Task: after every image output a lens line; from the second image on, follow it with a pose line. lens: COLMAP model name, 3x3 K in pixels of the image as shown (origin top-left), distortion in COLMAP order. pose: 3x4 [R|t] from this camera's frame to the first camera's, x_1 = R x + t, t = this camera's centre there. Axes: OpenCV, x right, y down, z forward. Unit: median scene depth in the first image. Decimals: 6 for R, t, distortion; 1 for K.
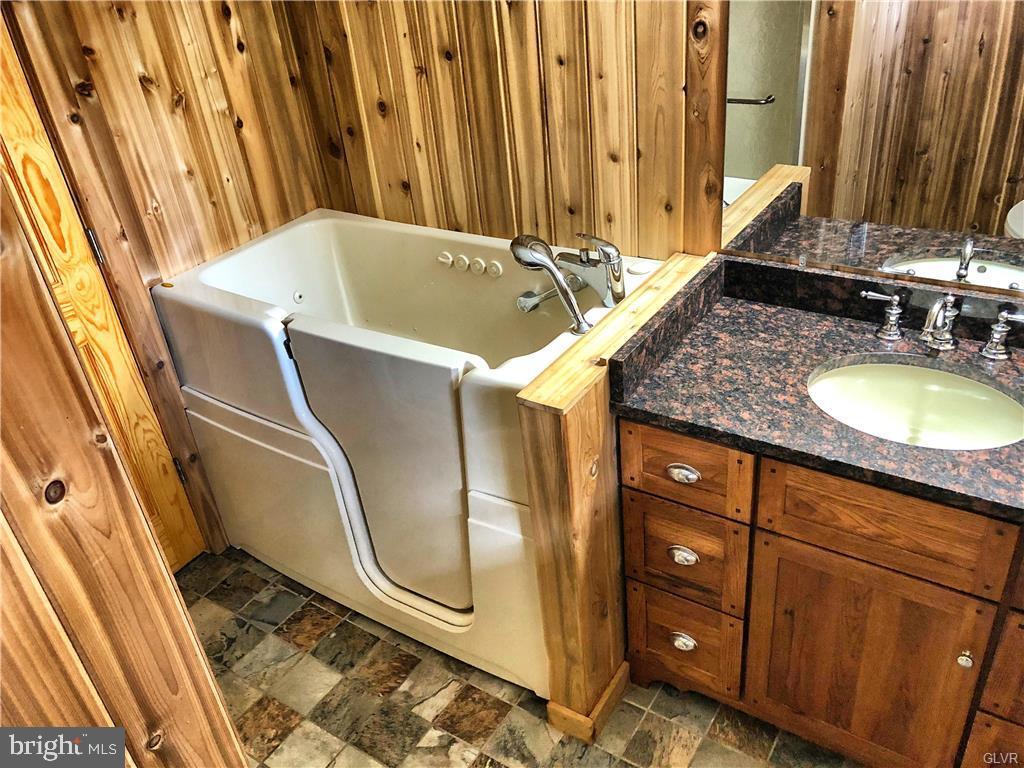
lens RADIAL K [[837.8, 0, 514.2], [0, 837.8, 384.0], [0, 0, 1]] dist [0.004428, 0.007221]
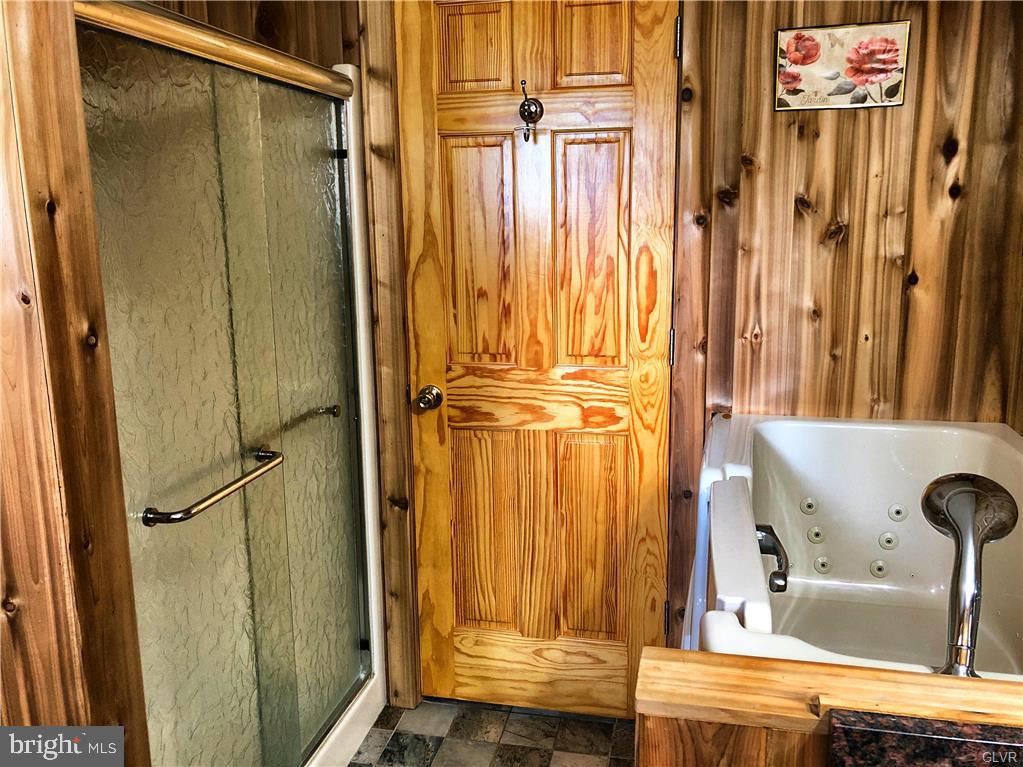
lens RADIAL K [[837.0, 0, 512.2], [0, 837.0, 382.9], [0, 0, 1]] dist [0.004428, 0.007221]
pose [[0.354560, 0.267620, -0.895917, 0.296359], [-0.502750, 0.862439, 0.058655, -0.087411], [0.788371, 0.429626, 0.440333, 0.423392]]
